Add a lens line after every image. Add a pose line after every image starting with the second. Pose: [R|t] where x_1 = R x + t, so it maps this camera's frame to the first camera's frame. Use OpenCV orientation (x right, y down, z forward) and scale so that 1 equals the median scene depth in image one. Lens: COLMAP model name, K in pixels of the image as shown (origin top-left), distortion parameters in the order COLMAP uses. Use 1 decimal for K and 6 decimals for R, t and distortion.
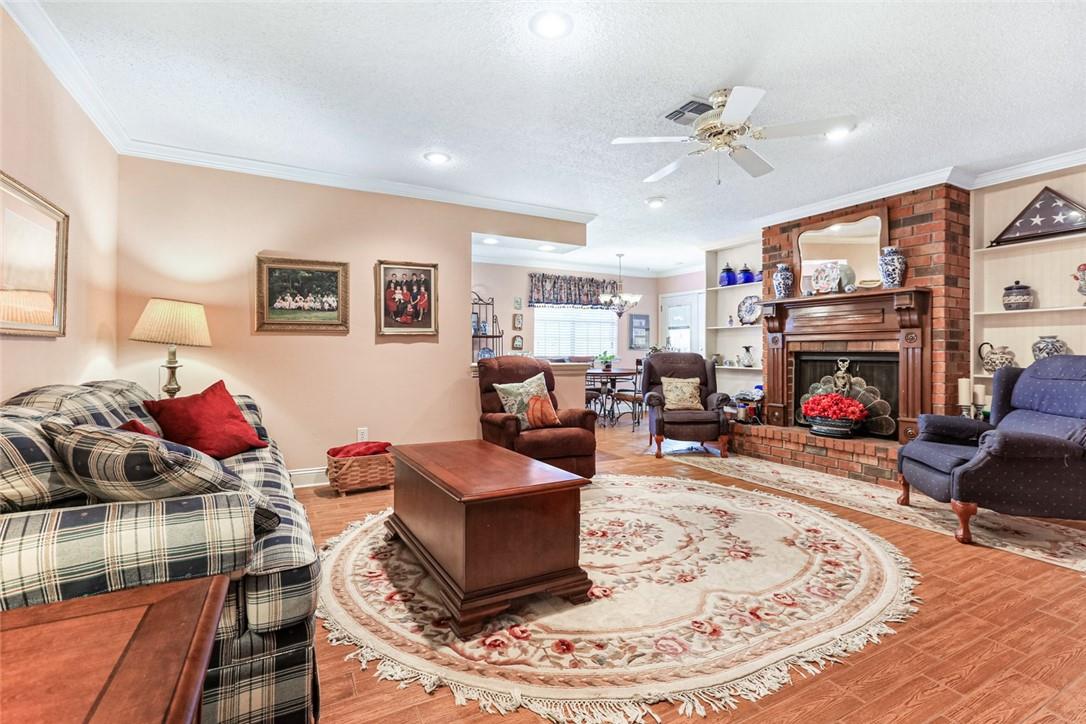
lens RADIAL K [[496.3, 0, 541.2], [0, 496.3, 354.1], [0, 0, 1]] dist [-0.019242, 0.002728]
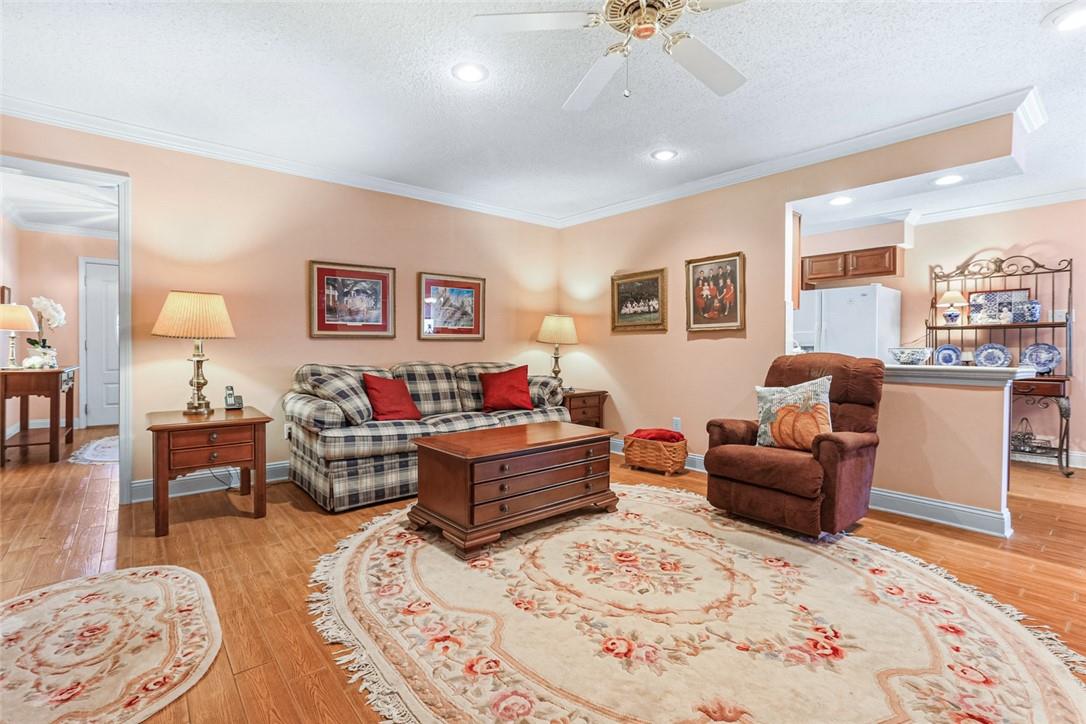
lens RADIAL K [[496.3, 0, 533.0], [0, 496.3, 356.8], [0, 0, 1]] dist [-0.019242, 0.002728]
pose [[0.205616, 0.013780, -0.978536, 0.668840], [-0.009858, 0.999879, 0.012009, 0.005421], [0.978583, 0.007177, 0.205727, 0.489358]]
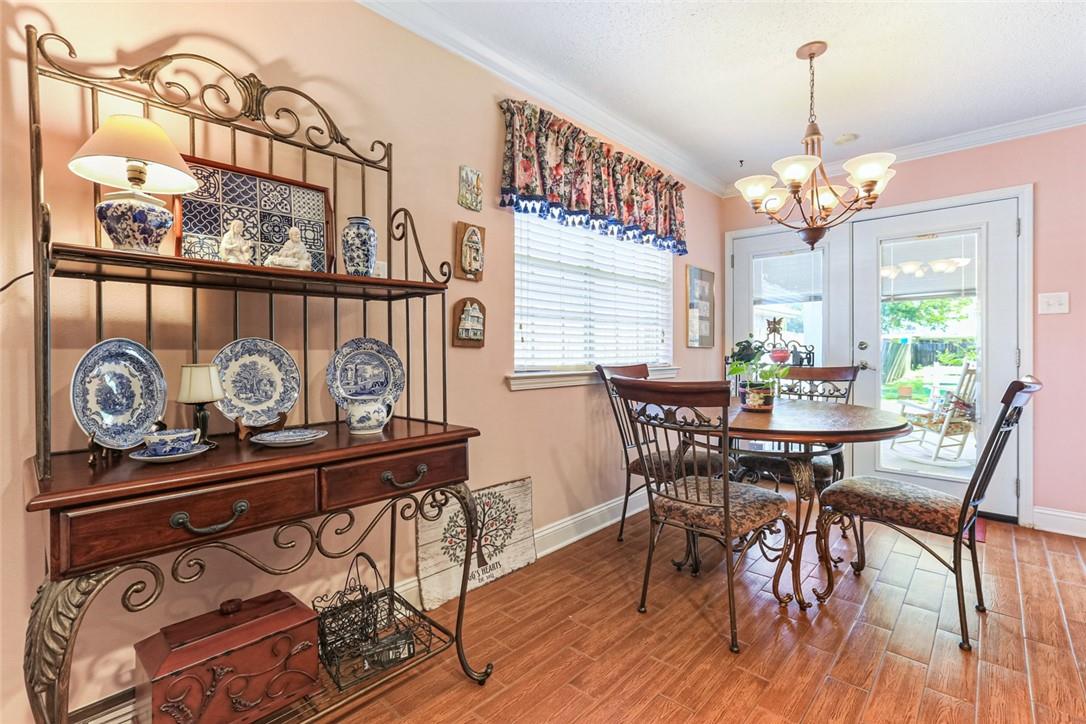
lens RADIAL K [[496.3, 0, 544.6], [0, 496.3, 346.2], [0, 0, 1]] dist [-0.019242, 0.002728]
pose [[0.944595, -0.001914, 0.328233, -0.204514], [0.005618, 0.999931, -0.010338, -0.012213], [-0.328191, 0.011609, 0.944540, 1.431114]]
